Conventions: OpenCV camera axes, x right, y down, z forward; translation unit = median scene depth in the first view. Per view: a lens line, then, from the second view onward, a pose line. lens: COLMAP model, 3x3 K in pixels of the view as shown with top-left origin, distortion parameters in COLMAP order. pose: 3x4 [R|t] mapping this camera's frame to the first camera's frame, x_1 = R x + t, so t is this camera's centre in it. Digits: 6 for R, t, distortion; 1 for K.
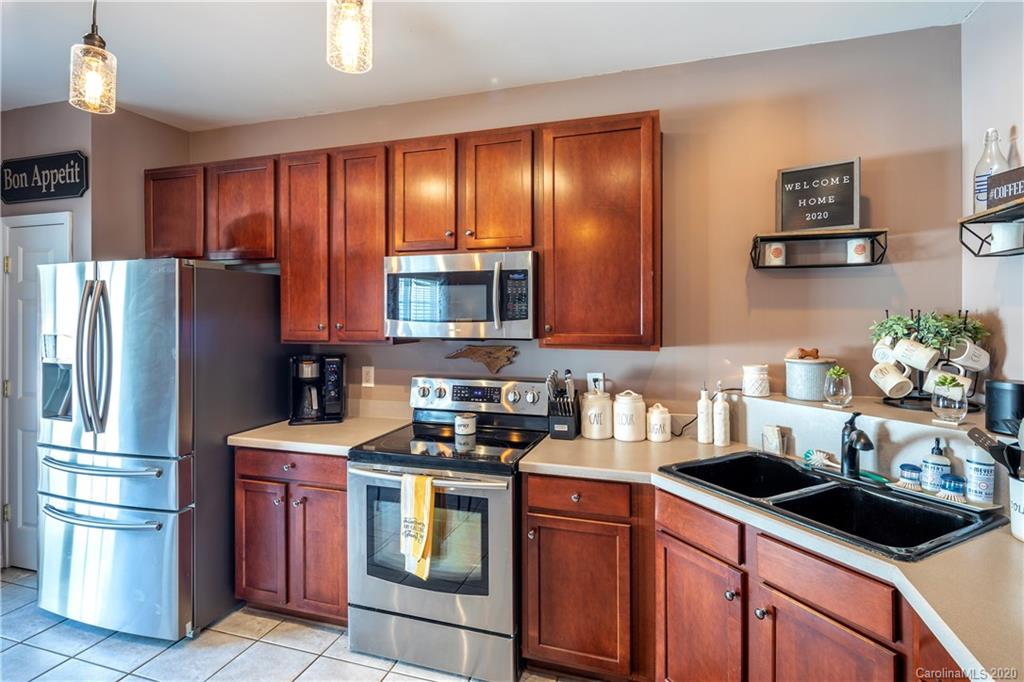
lens RADIAL K [[493.7, 0, 520.9], [0, 493.7, 317.9], [0, 0, 1]] dist [-0.003148, -0.000709]
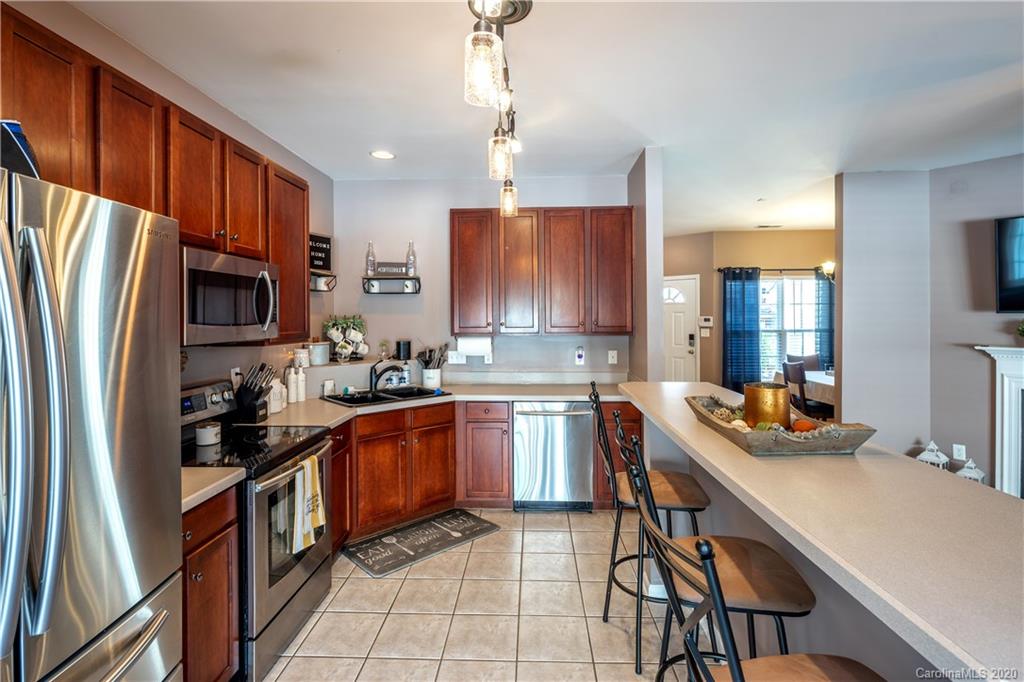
lens RADIAL K [[493.7, 0, 520.9], [0, 493.7, 317.9], [0, 0, 1]] dist [-0.003148, -0.000709]
pose [[-0.249702, -0.000268, 0.968323, -1.307860], [0.011006, 0.999935, 0.003115, -0.003701], [-0.968260, 0.011435, -0.249683, 0.727077]]
